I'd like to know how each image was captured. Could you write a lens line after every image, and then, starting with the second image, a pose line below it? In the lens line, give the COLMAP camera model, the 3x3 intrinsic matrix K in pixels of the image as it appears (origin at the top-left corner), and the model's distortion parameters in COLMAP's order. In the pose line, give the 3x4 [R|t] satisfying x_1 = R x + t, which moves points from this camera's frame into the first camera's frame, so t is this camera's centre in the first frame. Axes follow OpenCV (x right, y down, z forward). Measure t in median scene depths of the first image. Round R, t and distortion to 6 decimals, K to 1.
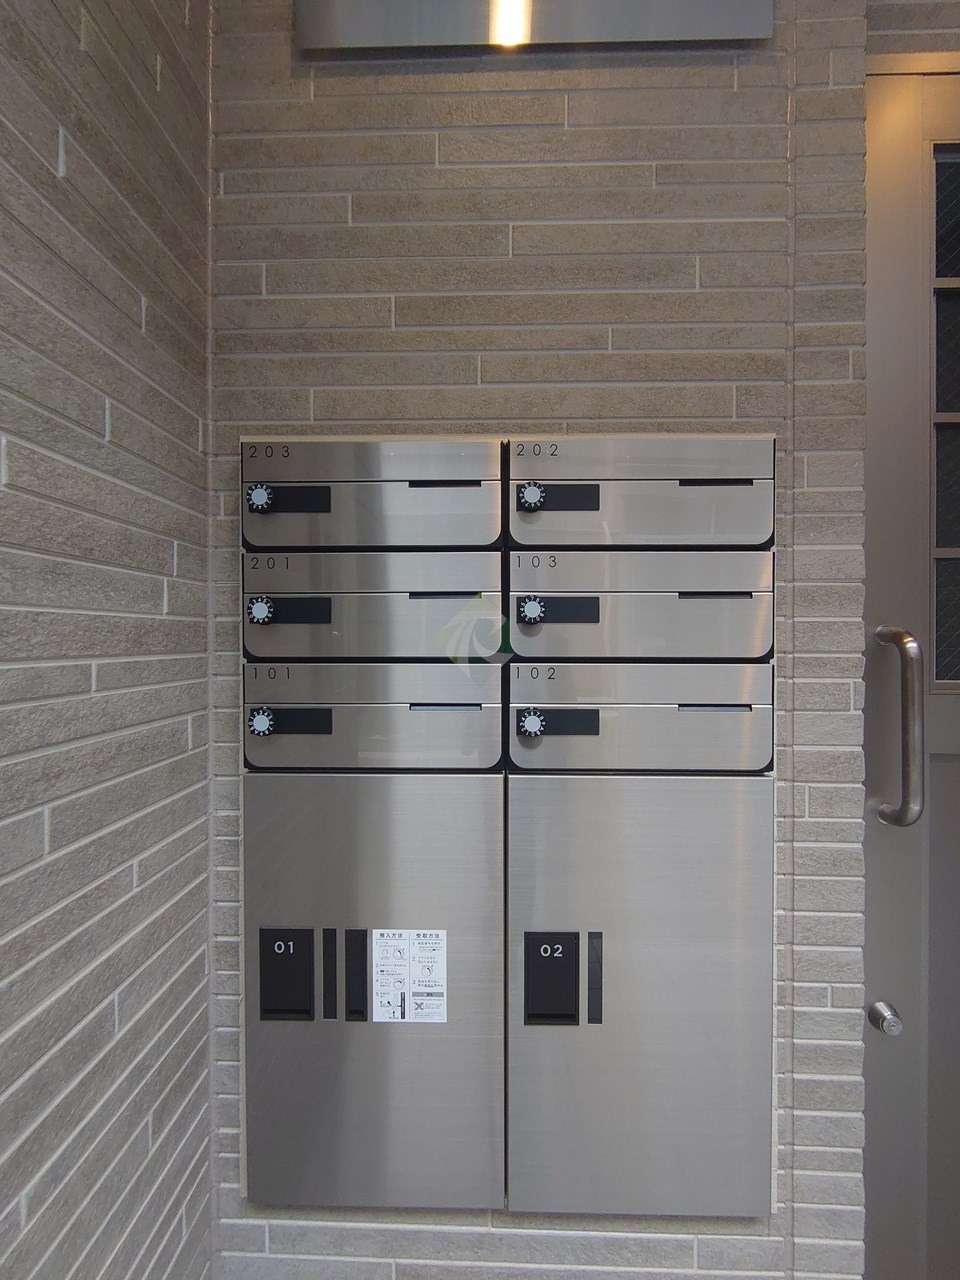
lens RADIAL K [[549.9, 0, 479.3], [0, 549.9, 640.8], [0, 0, 1]] dist [0.000895, -0.002239]
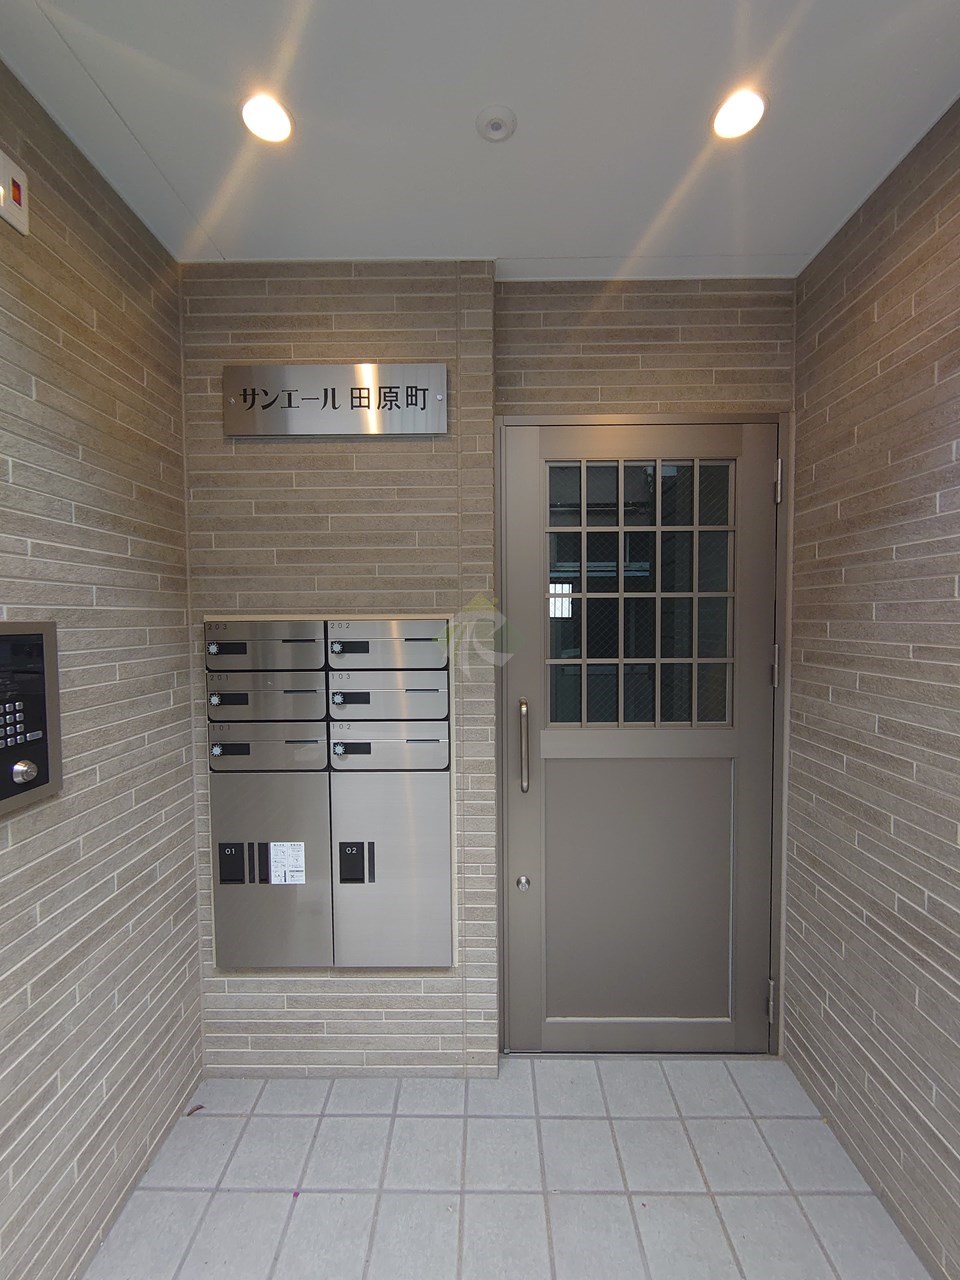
lens RADIAL K [[549.9, 0, 480.1], [0, 549.9, 640.2], [0, 0, 1]] dist [0.000895, -0.002239]
pose [[0.999769, -0.009986, 0.019048, 0.609059], [0.009297, 0.999313, 0.035884, -0.354909], [-0.019393, -0.035699, 0.999174, -1.182803]]
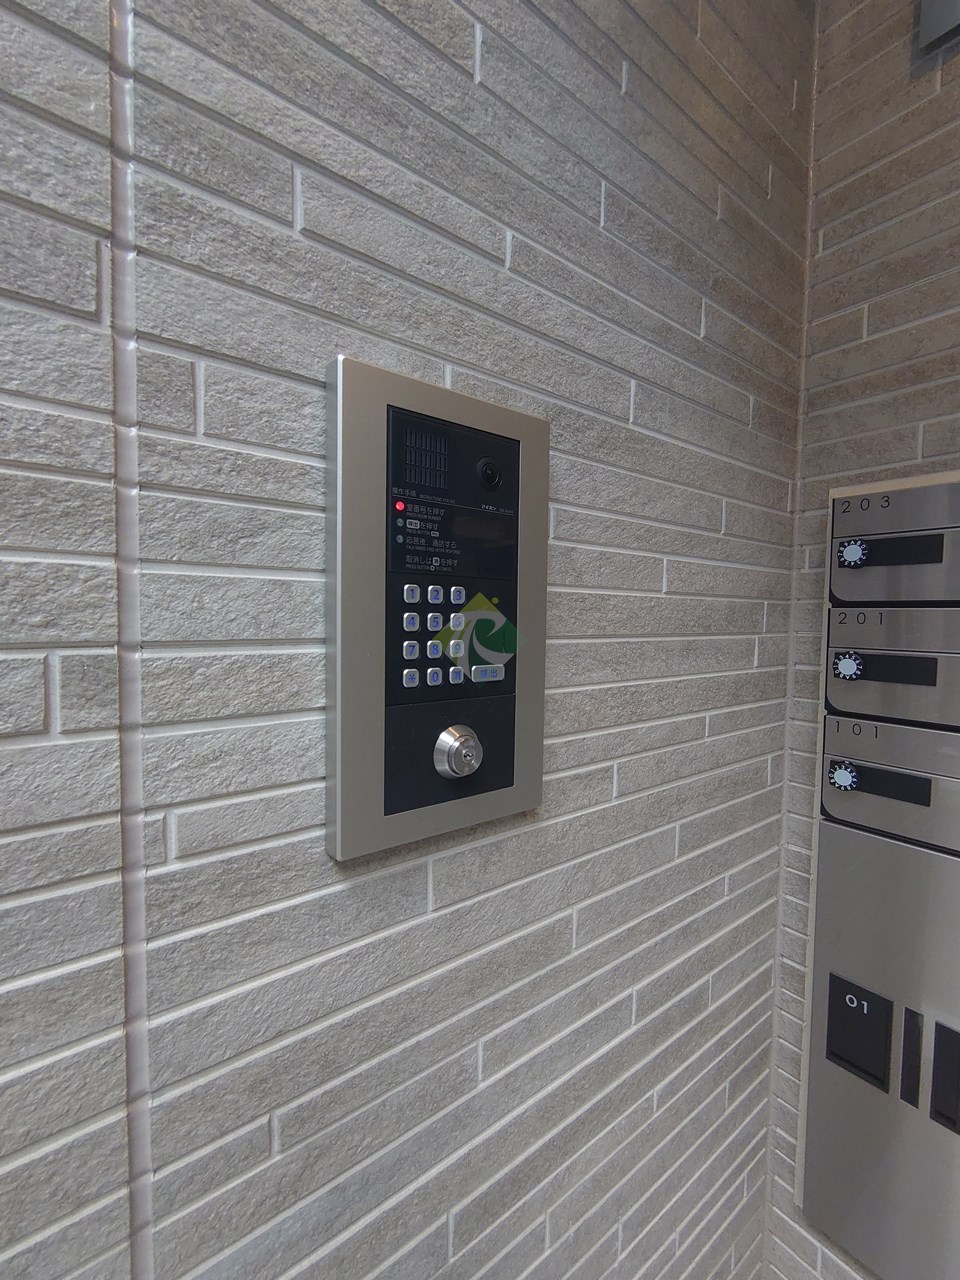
lens RADIAL K [[549.9, 0, 478.0], [0, 549.9, 641.5], [0, 0, 1]] dist [0.000895, -0.002239]
pose [[0.629859, 0.048082, -0.775220, -0.046110], [-0.018026, 0.998718, 0.047299, -0.133383], [0.776500, -0.015818, 0.629918, -0.151655]]
